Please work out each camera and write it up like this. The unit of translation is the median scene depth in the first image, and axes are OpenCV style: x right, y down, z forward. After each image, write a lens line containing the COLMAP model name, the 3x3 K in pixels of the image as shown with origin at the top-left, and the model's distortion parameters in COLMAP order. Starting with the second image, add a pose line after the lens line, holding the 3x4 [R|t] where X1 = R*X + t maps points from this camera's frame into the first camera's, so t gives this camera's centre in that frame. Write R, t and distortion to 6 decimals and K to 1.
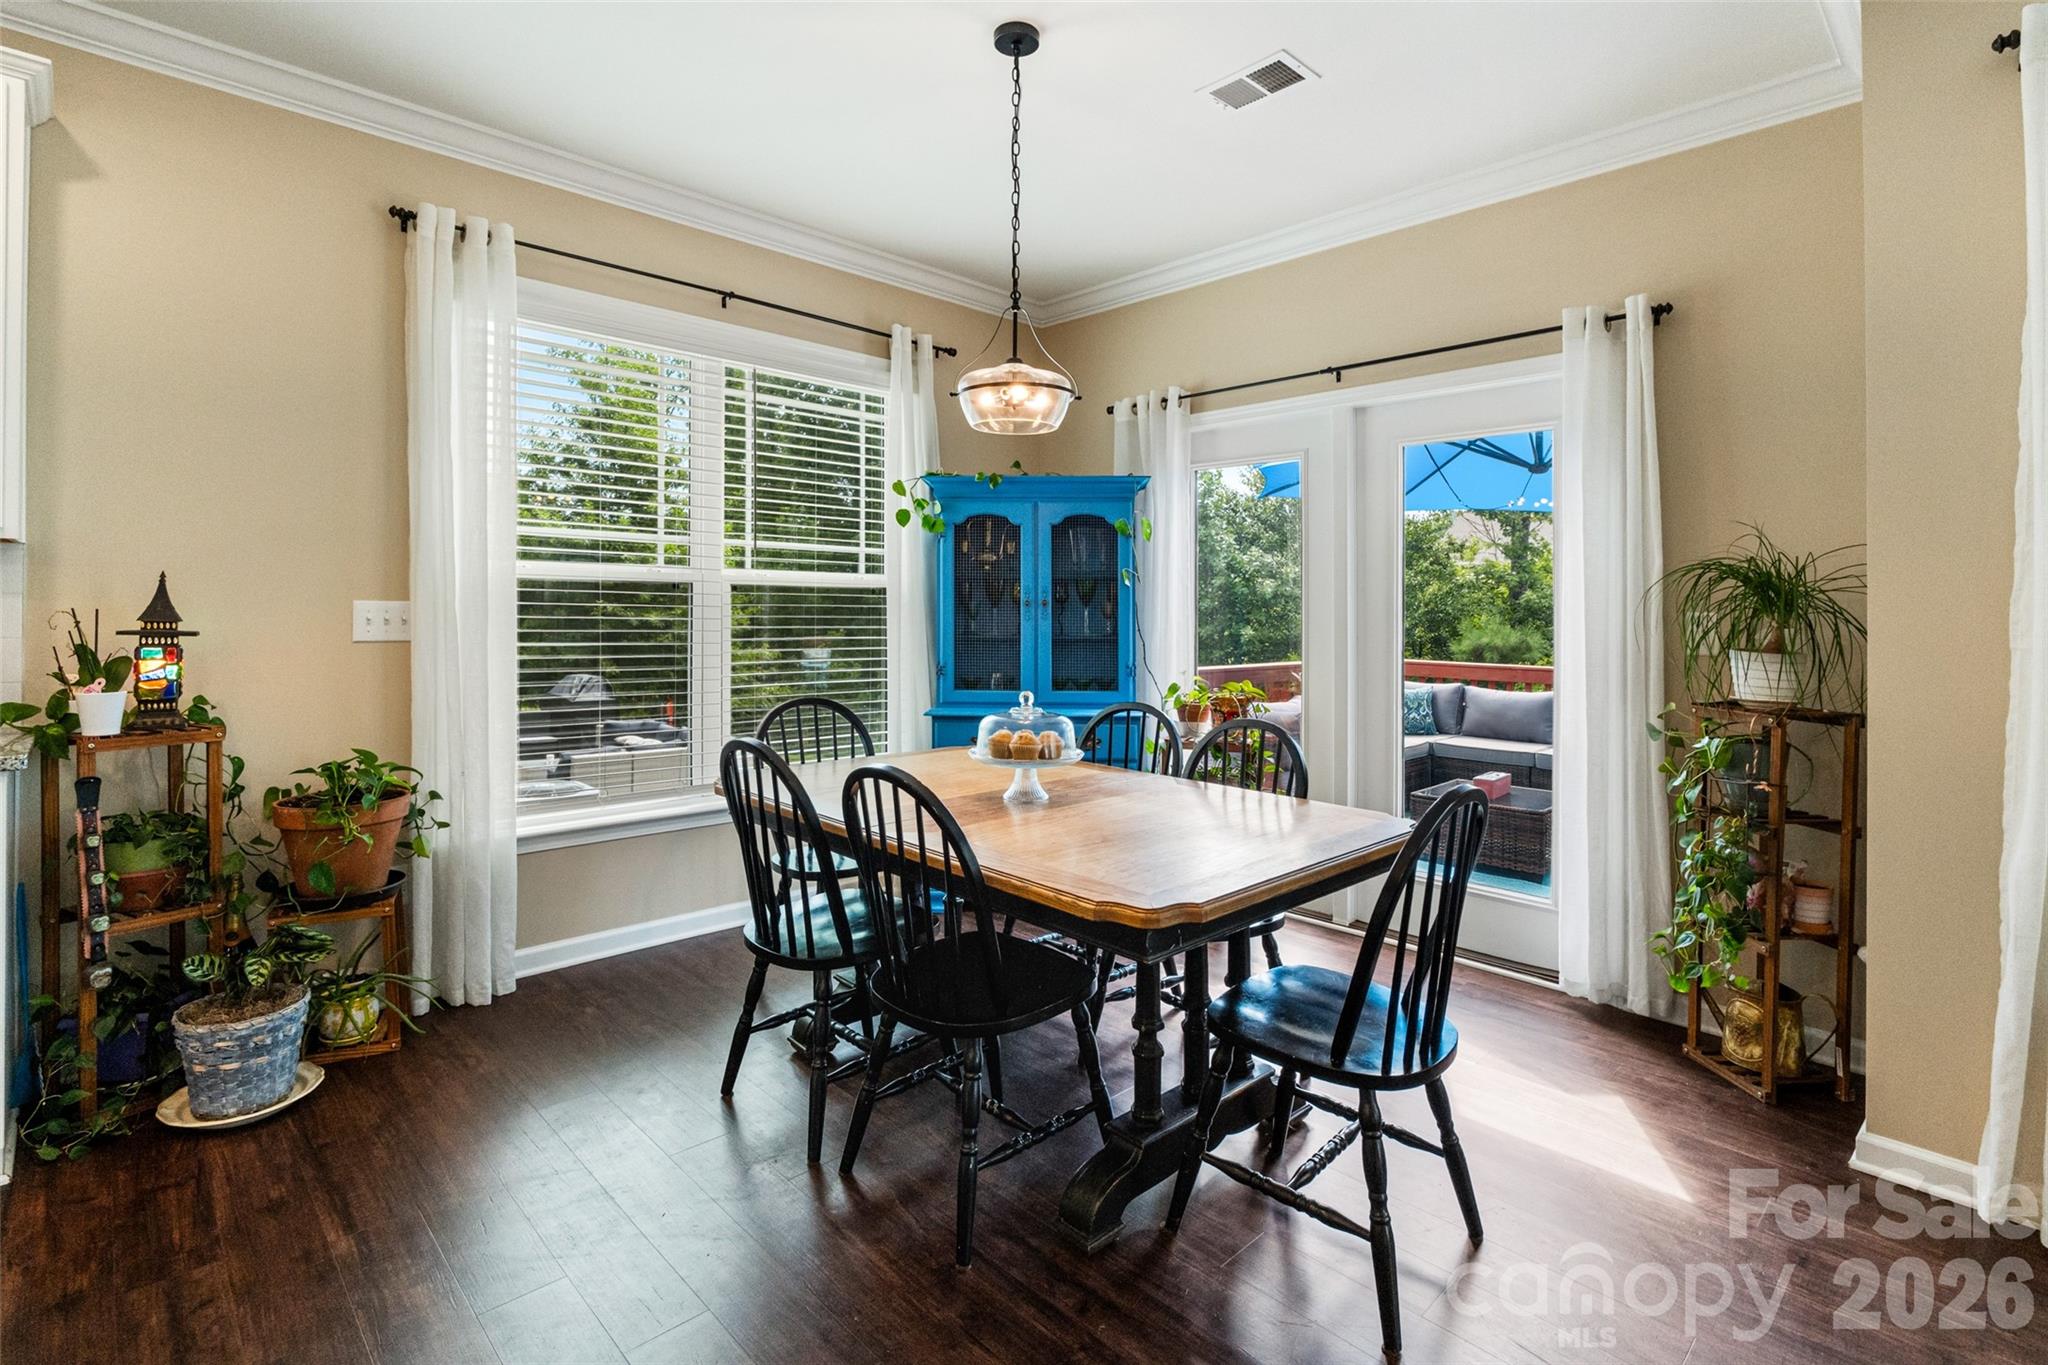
lens RADIAL K [[967.2, 0, 977.7], [0, 967.2, 604.8], [0, 0, 1]] dist [0.000245, -0.000307]
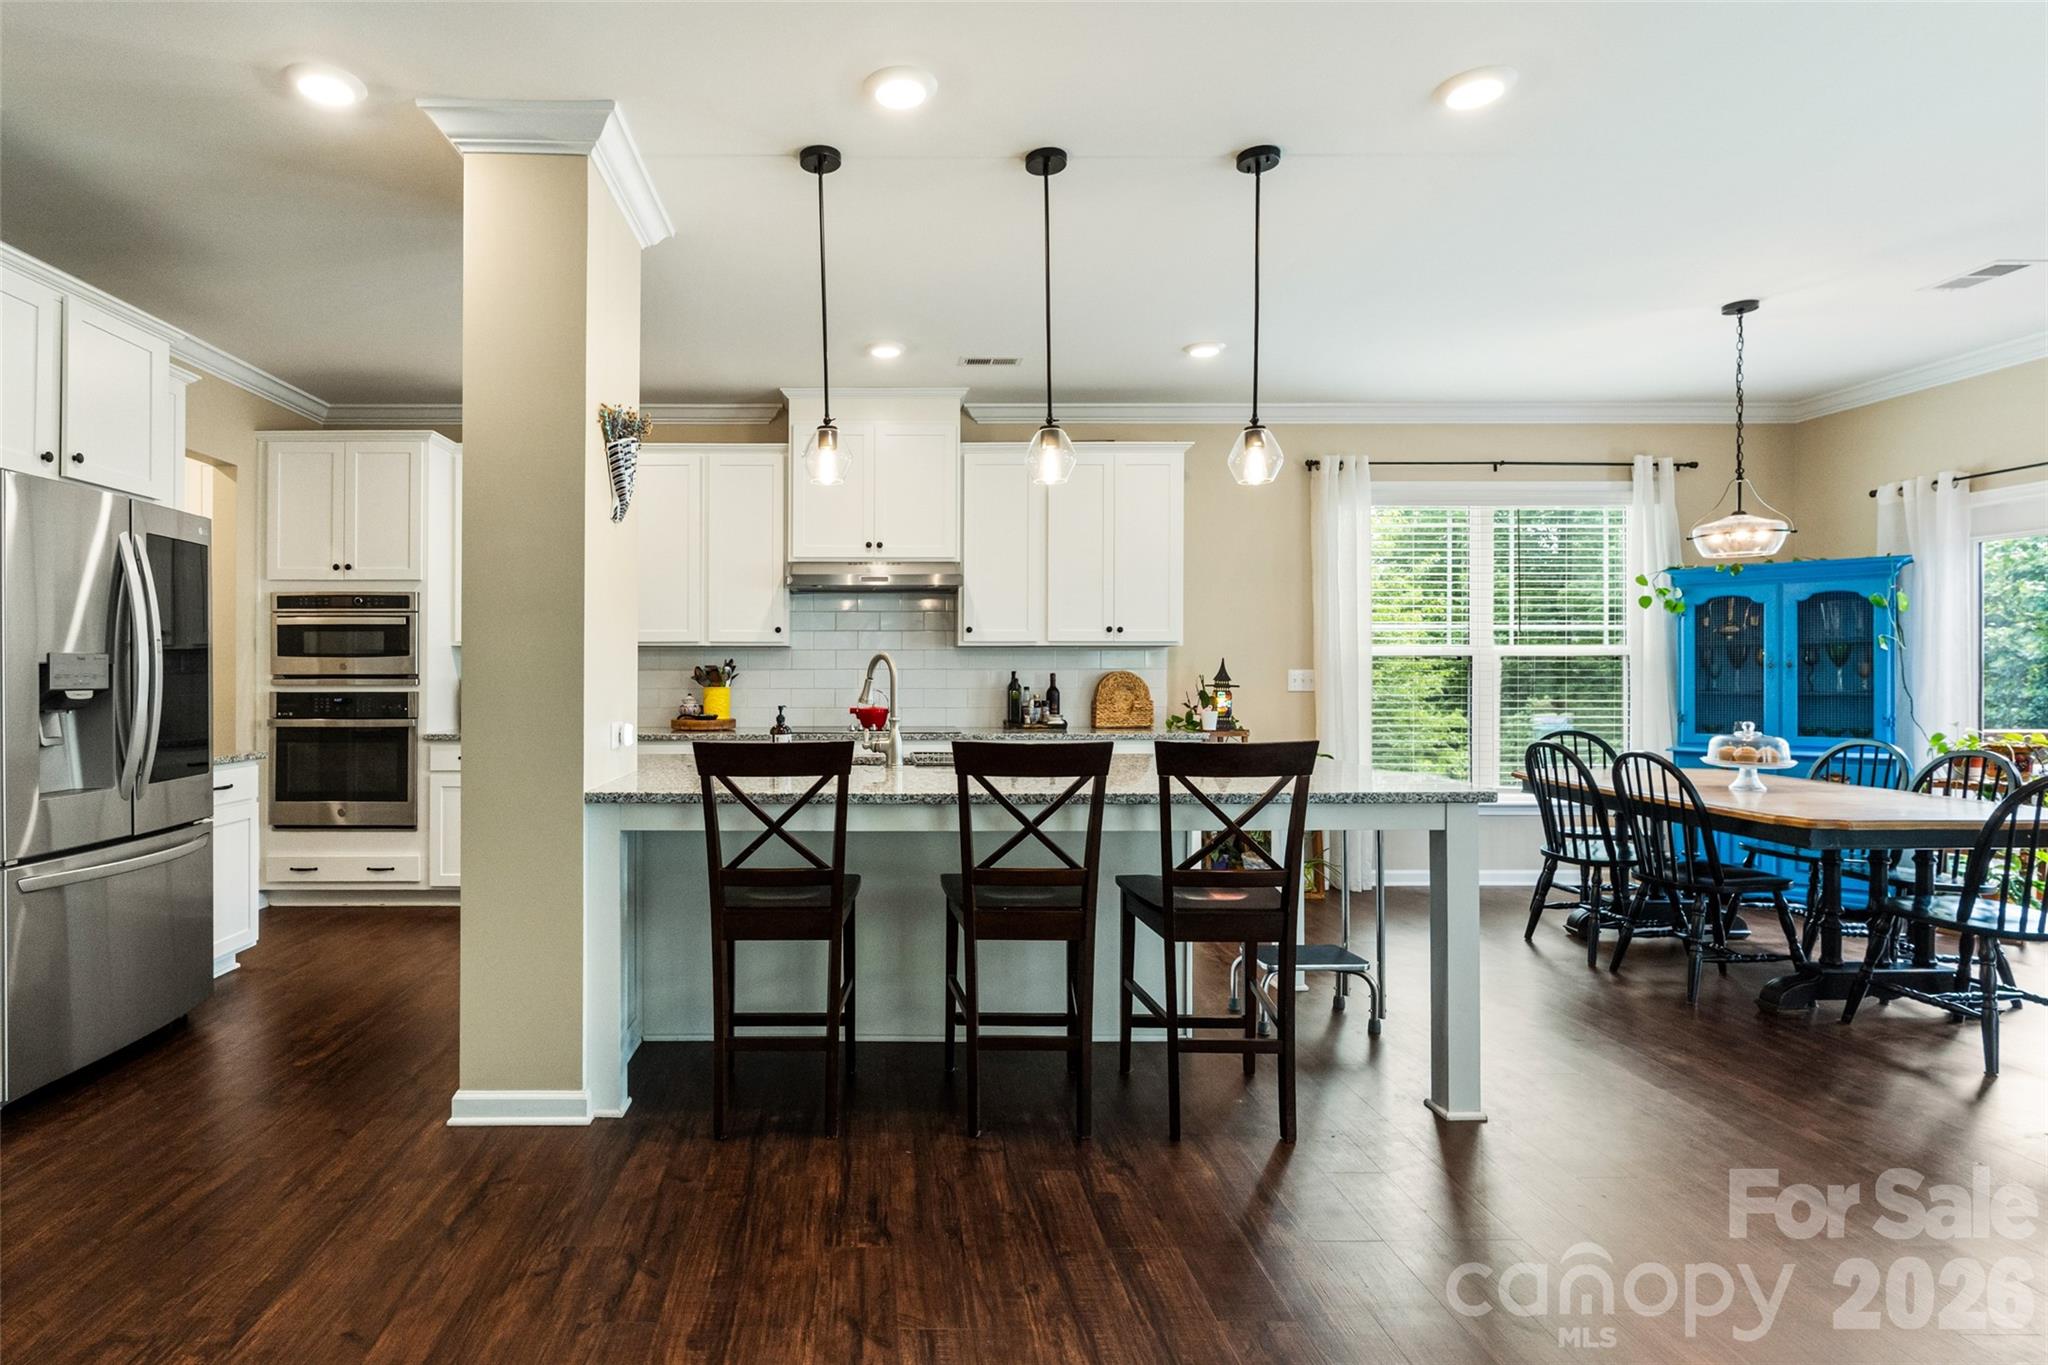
lens RADIAL K [[967.2, 0, 904.8], [0, 967.2, 685.1], [0, 0, 1]] dist [0.000245, -0.000307]
pose [[0.751333, -0.001979, -0.659920, 0.035972], [0.010727, 0.999900, 0.009214, -0.000061], [0.659836, -0.014002, 0.751279, -0.689165]]
